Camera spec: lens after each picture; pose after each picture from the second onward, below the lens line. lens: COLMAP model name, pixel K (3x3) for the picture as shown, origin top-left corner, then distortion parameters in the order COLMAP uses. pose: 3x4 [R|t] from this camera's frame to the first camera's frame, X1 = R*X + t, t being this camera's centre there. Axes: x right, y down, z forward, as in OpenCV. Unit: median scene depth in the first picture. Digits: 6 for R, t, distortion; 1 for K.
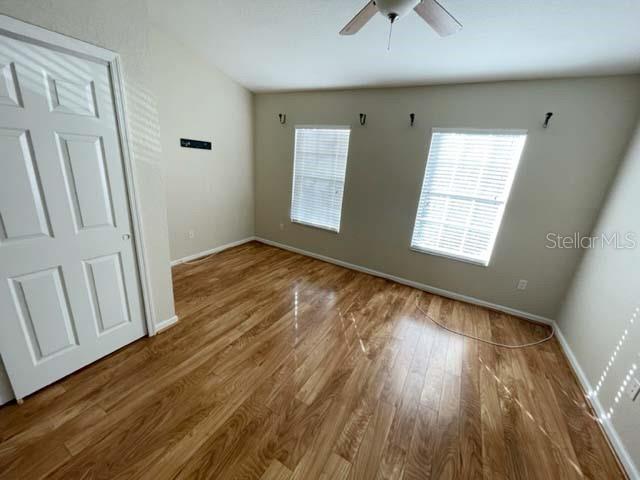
lens RADIAL K [[258.3, 0, 319.7], [0, 258.3, 239.9], [0, 0, 1]] dist [0.001120, -0.000257]
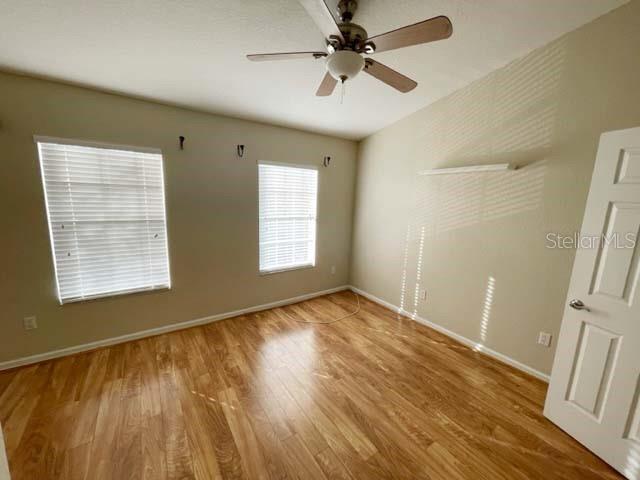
lens RADIAL K [[258.3, 0, 319.7], [0, 258.3, 239.9], [0, 0, 1]] dist [0.001120, -0.000257]
pose [[0.431414, -0.217445, 0.875557, -0.438673], [0.273756, 0.956310, 0.102612, -0.145430], [-0.859616, 0.195421, 0.472092, 0.315059]]
